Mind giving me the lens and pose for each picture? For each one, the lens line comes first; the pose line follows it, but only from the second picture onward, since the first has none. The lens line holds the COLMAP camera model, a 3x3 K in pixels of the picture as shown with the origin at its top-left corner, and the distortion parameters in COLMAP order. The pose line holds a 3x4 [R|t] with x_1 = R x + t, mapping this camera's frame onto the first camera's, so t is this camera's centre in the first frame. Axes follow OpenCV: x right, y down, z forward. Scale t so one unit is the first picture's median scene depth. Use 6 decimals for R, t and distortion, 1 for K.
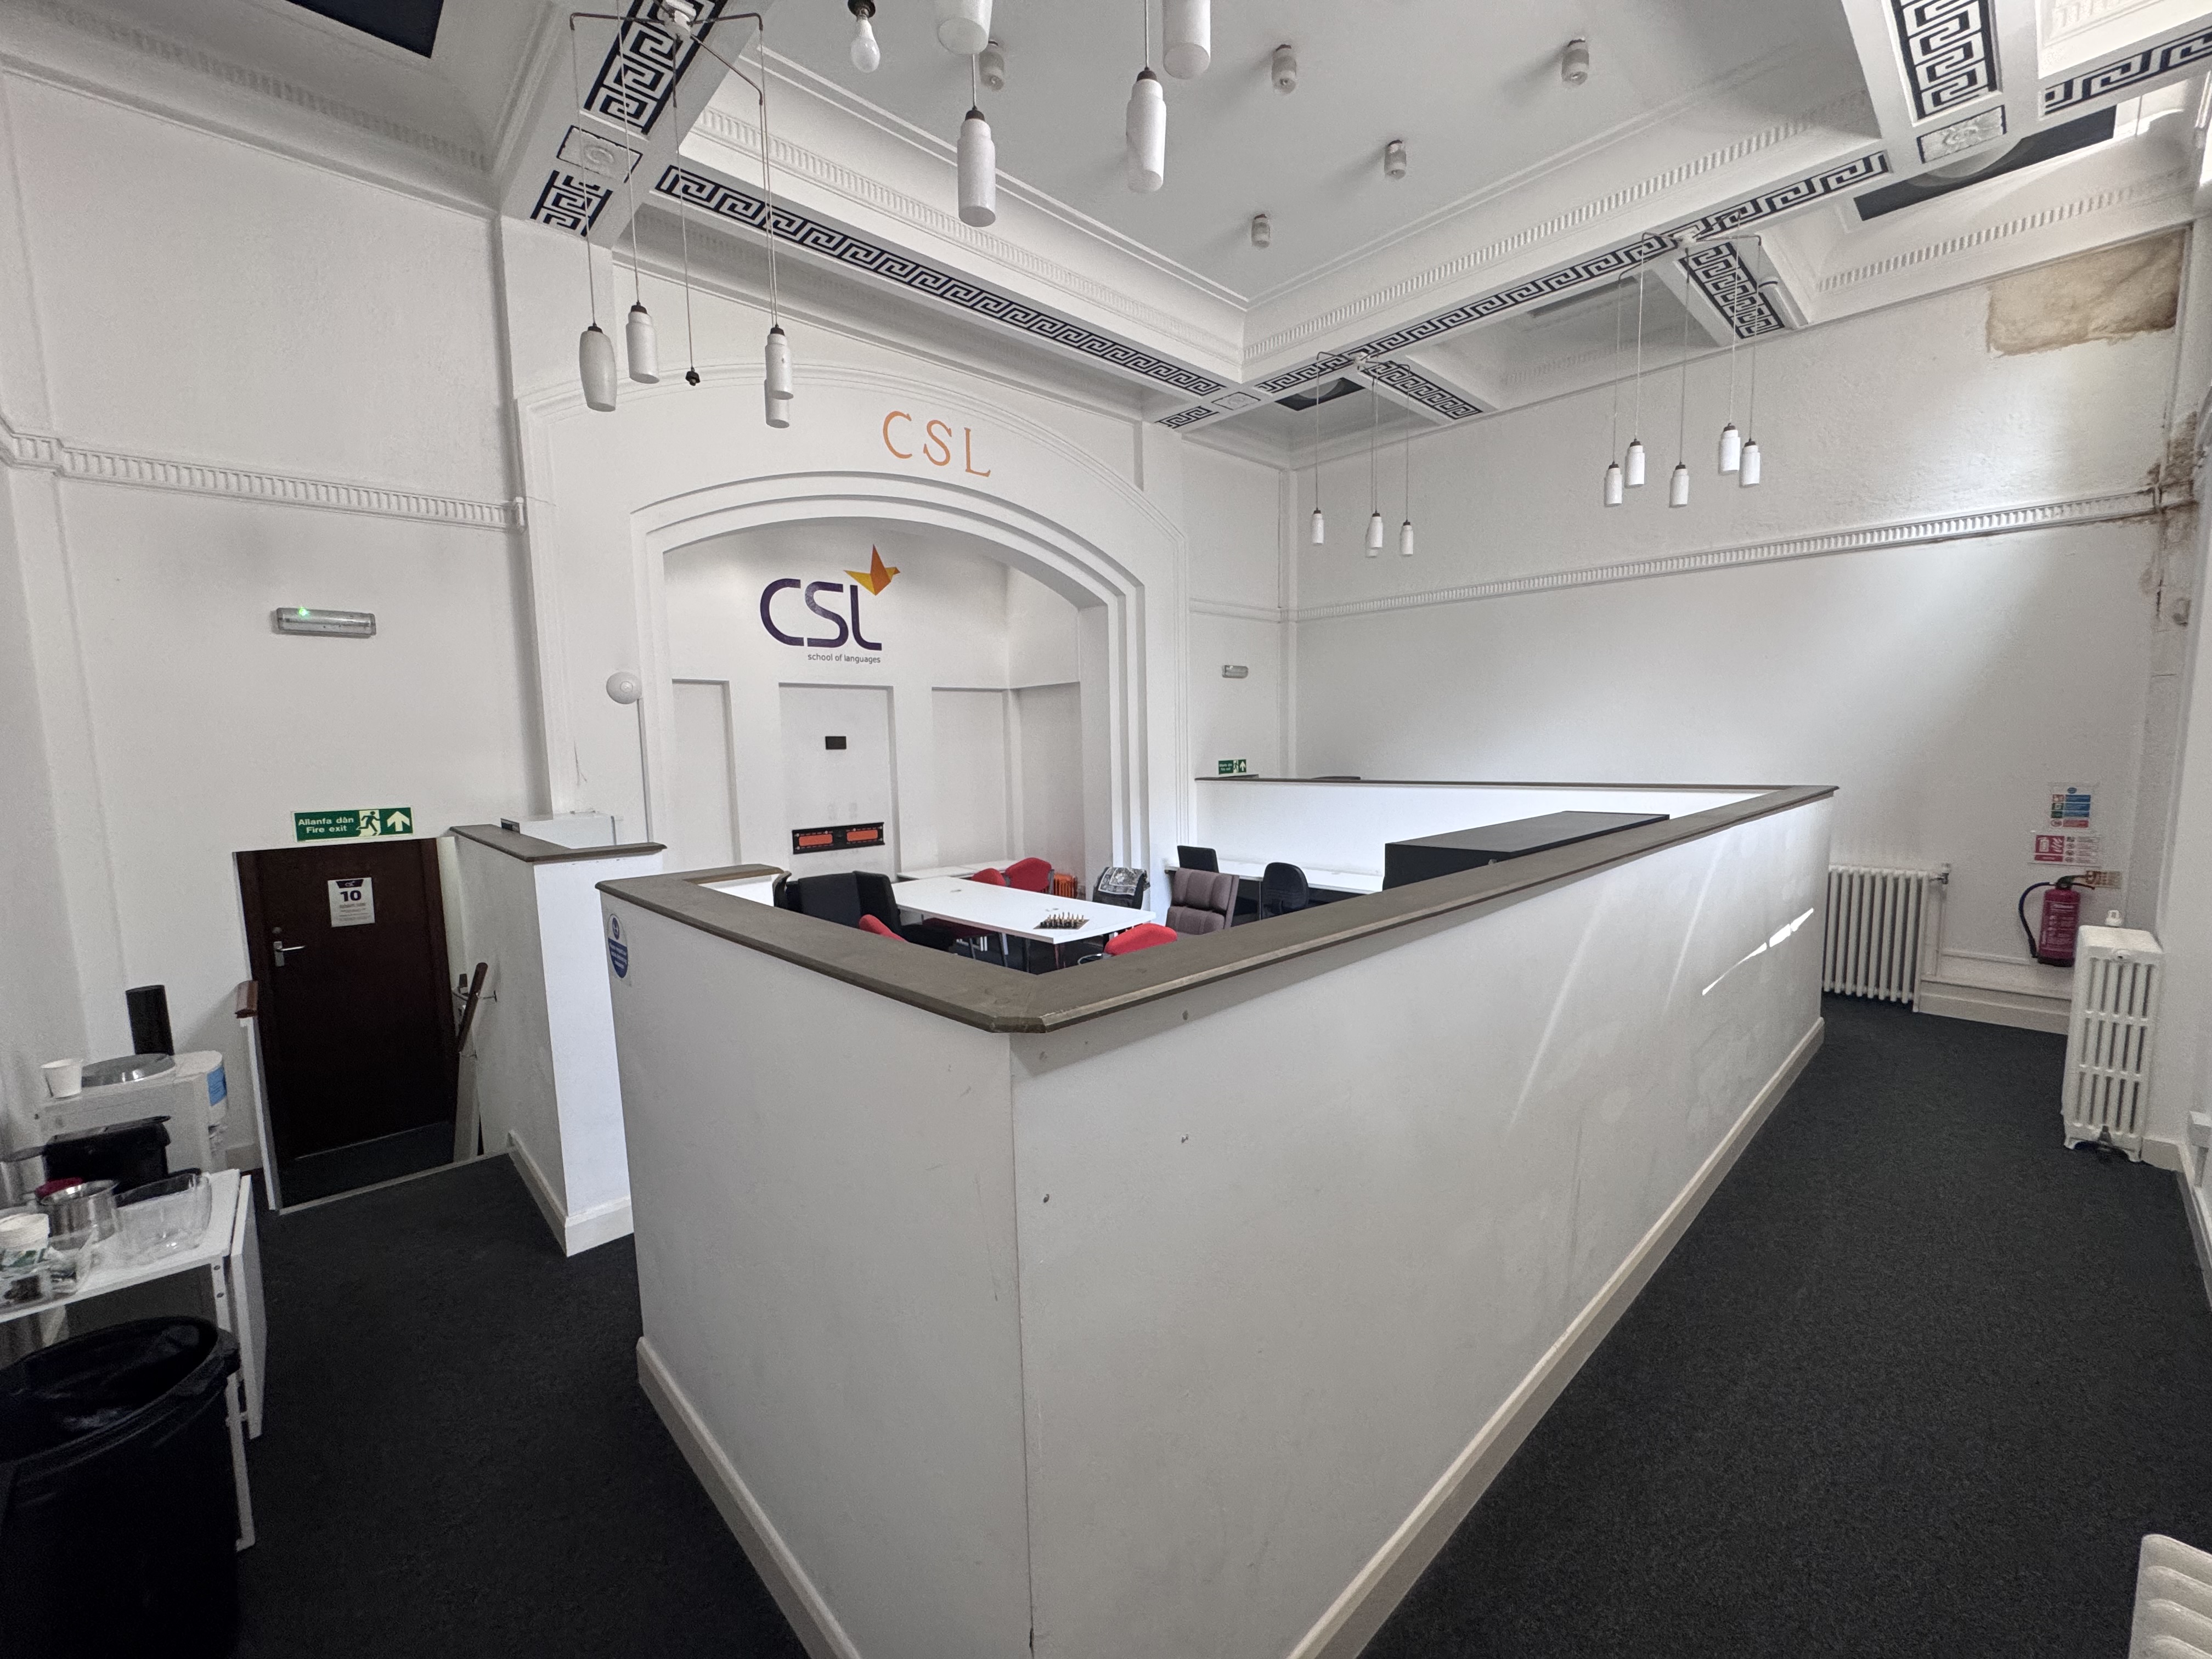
lens RADIAL K [[884.6, 0, 1110.9], [0, 884.6, 832.5], [0, 0, 1]] dist [0.001252, -0.000286]
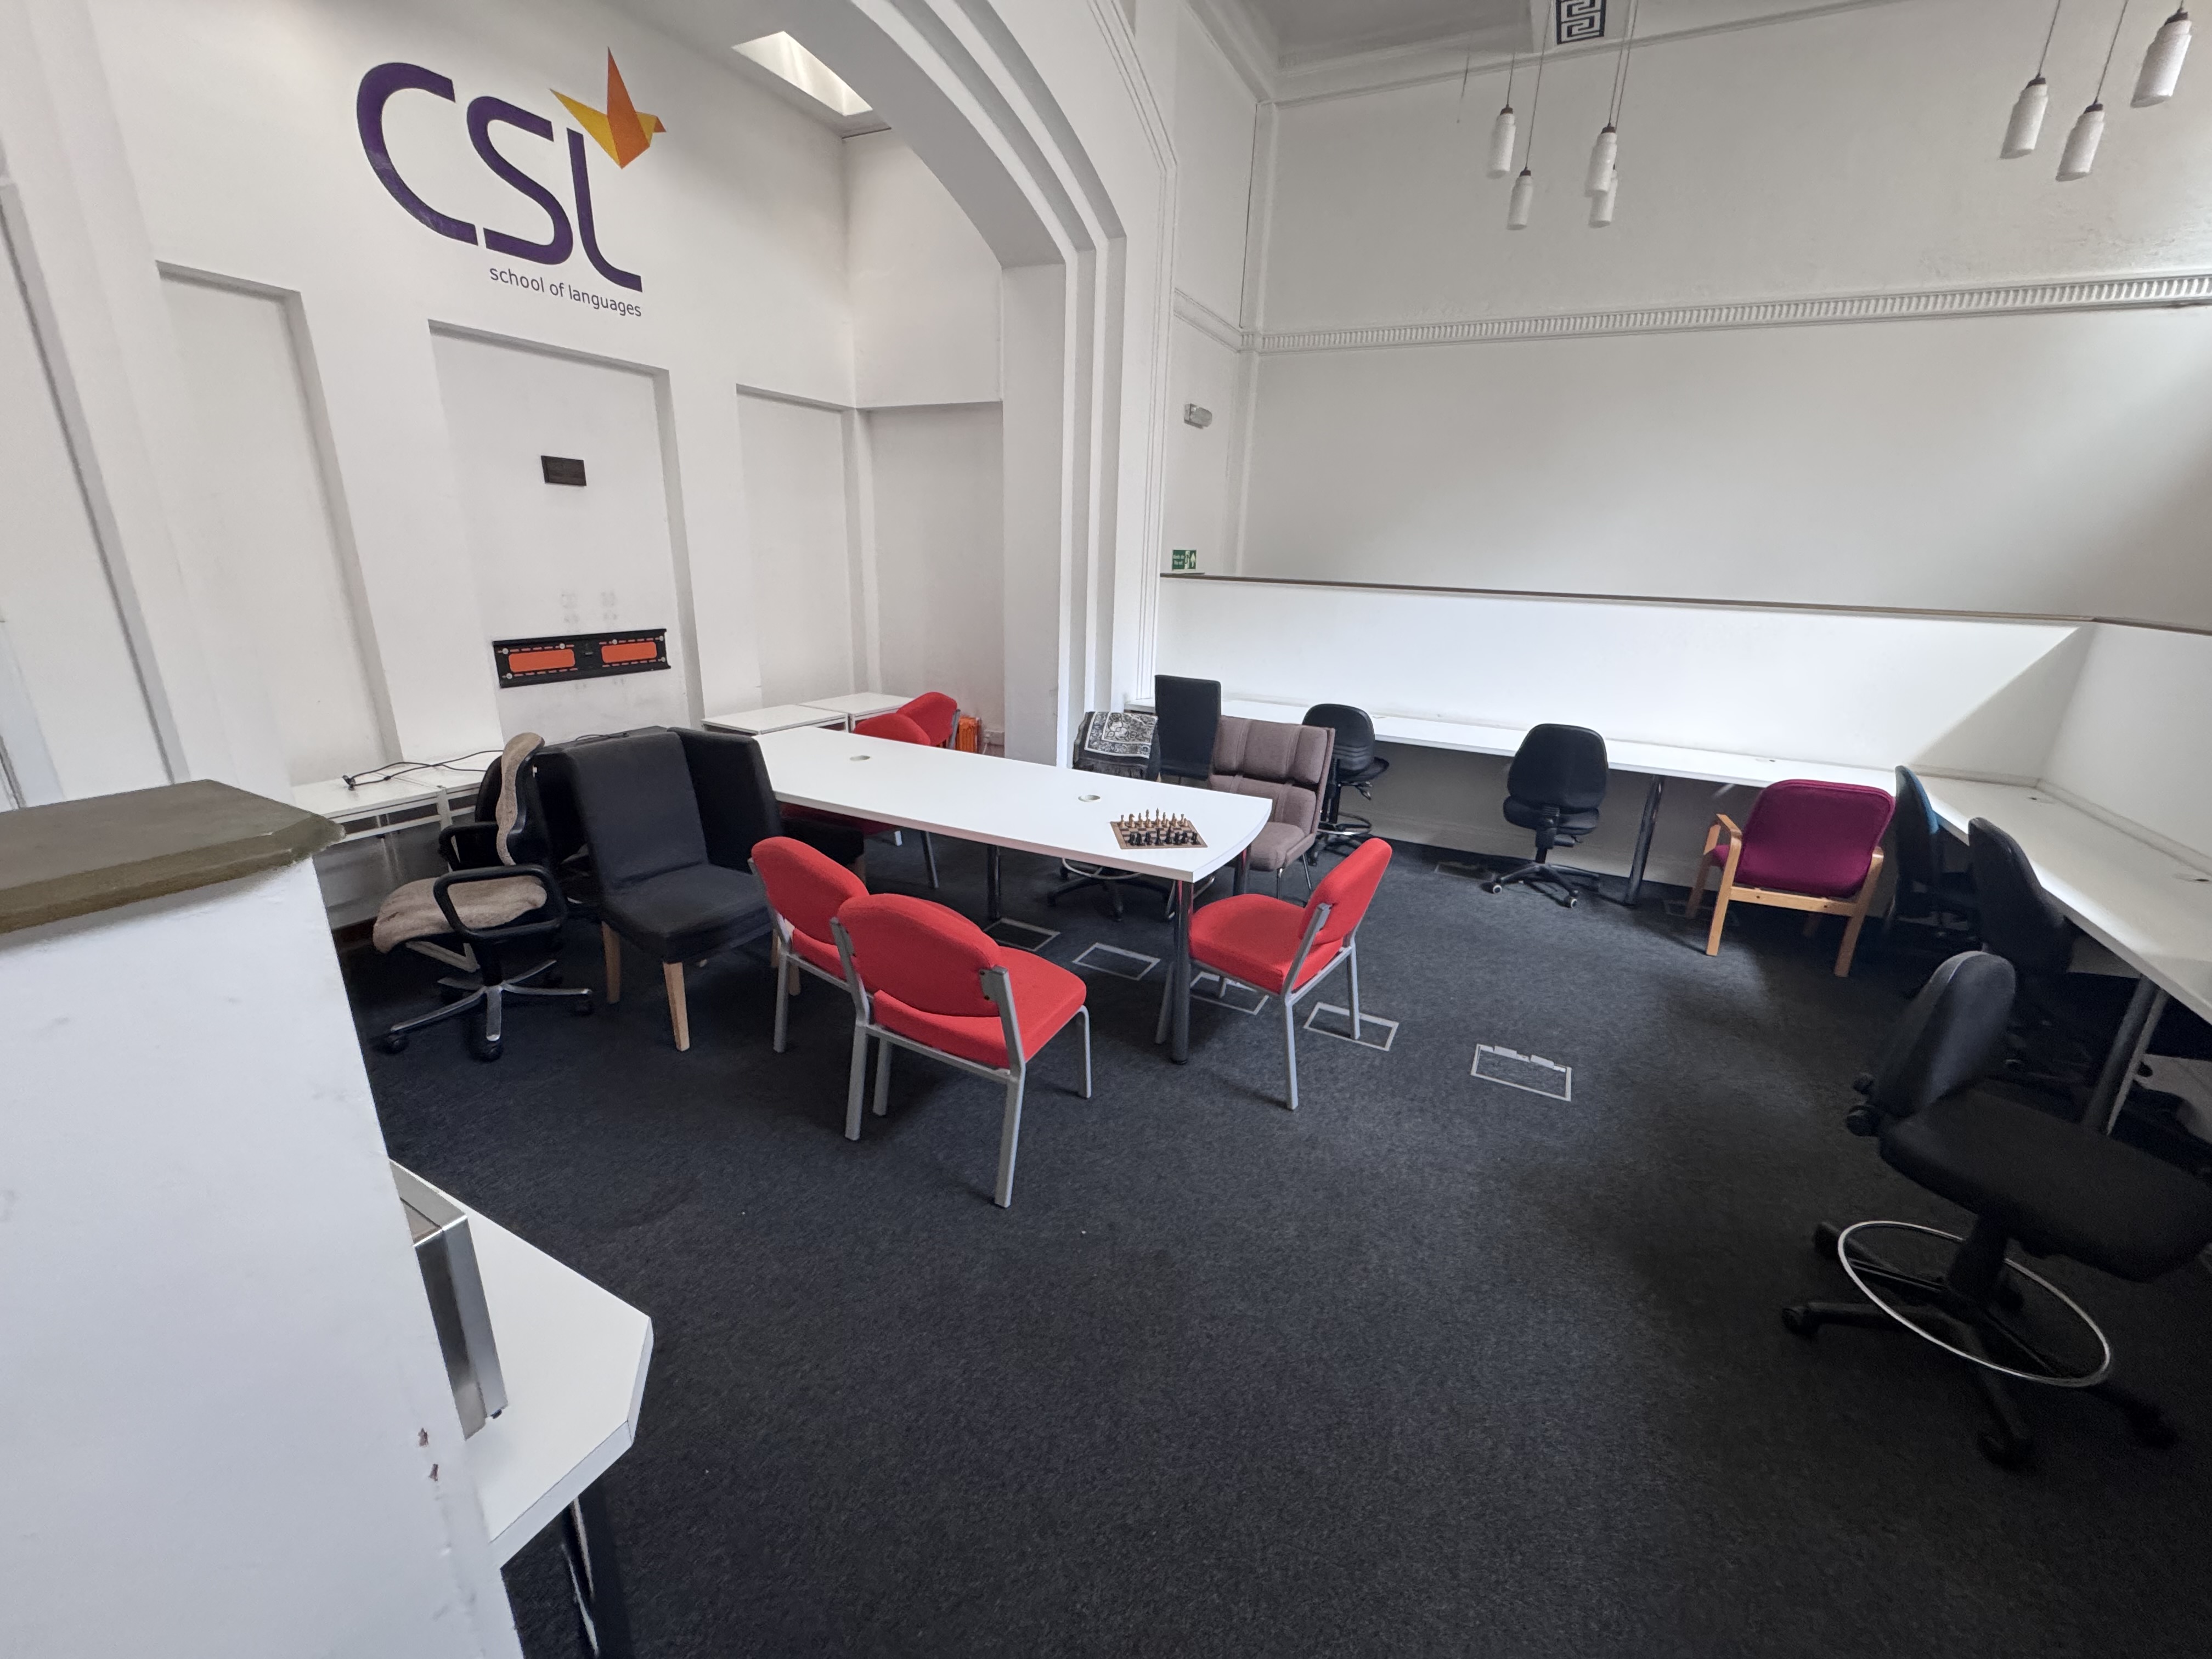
lens RADIAL K [[884.6, 0, 1107.0], [0, 884.6, 828.3], [0, 0, 1]] dist [0.001252, -0.000286]
pose [[0.939466, -0.051734, 0.338714, -0.195873], [-0.020284, 0.978405, 0.205700, -0.009190], [-0.342042, -0.200118, 0.918129, 0.365314]]
